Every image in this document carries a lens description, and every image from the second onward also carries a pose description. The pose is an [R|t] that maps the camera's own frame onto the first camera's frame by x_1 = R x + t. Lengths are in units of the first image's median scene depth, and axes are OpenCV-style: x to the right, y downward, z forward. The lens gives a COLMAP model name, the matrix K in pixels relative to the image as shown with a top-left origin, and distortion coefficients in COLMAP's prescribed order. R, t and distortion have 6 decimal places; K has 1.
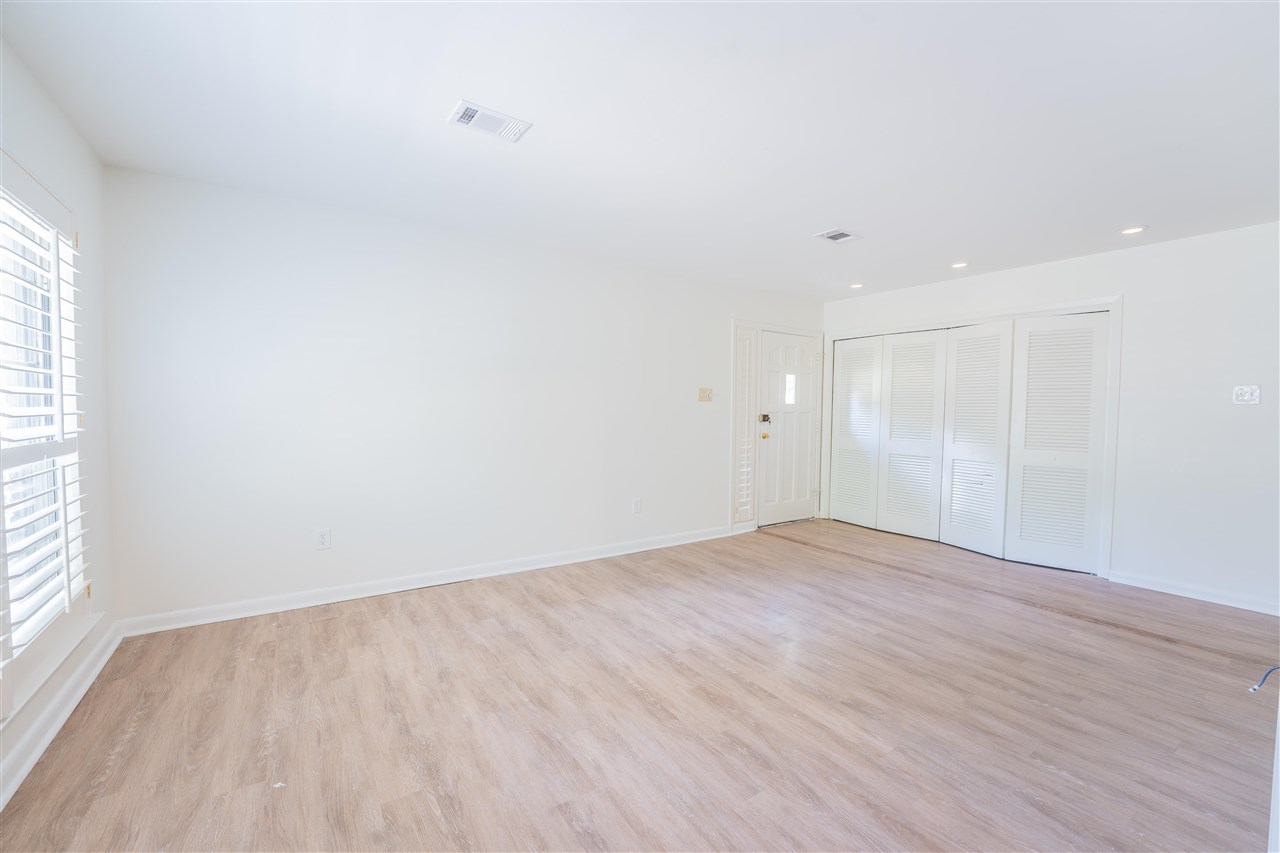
lens RADIAL K [[524.7, 0, 639.2], [0, 524.7, 429.0], [0, 0, 1]] dist [-0.023689, 0.000761]
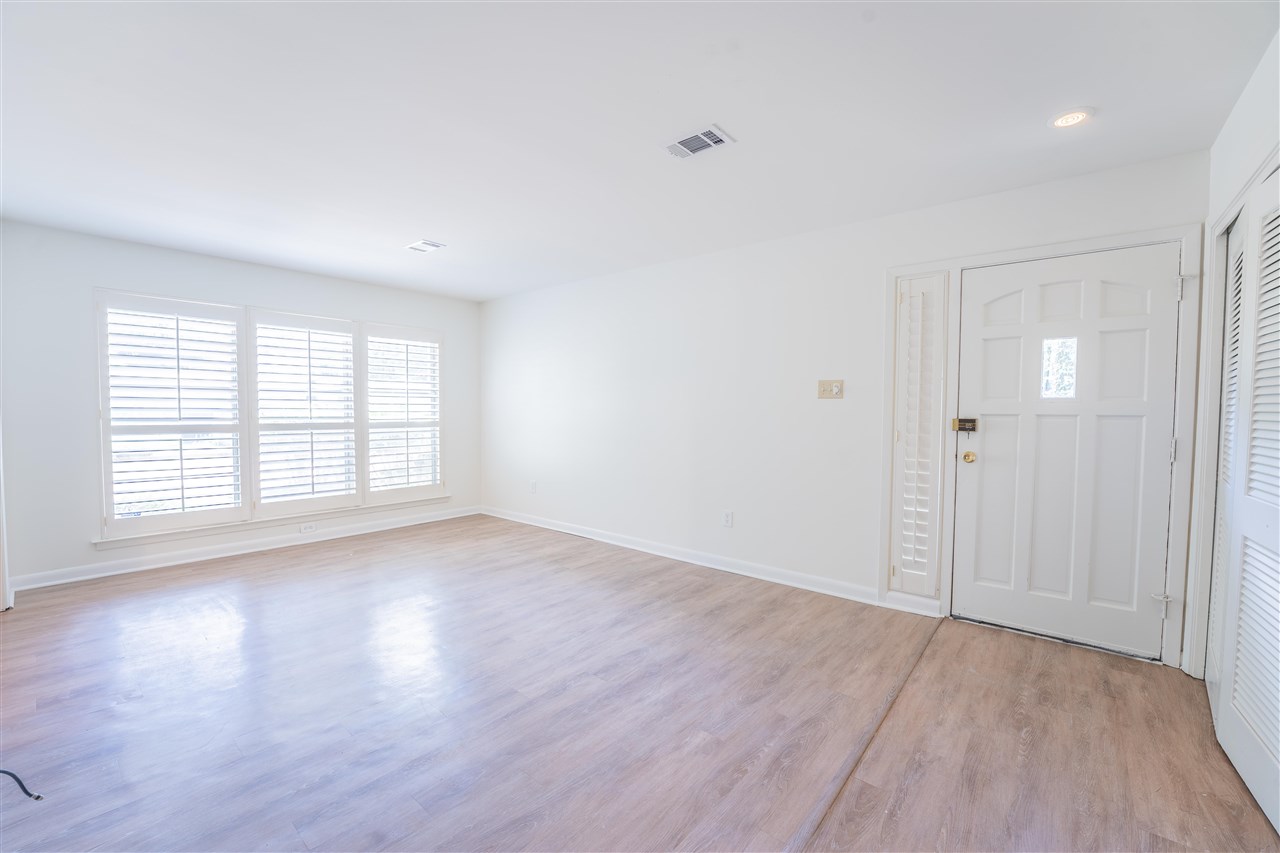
lens RADIAL K [[524.7, 0, 639.2], [0, 524.7, 429.0], [0, 0, 1]] dist [-0.023689, 0.000761]
pose [[0.274851, 0.028145, -0.961075, 0.942987], [-0.042417, 0.998953, 0.017123, -0.016055], [0.960551, 0.036059, 0.275757, 0.714970]]
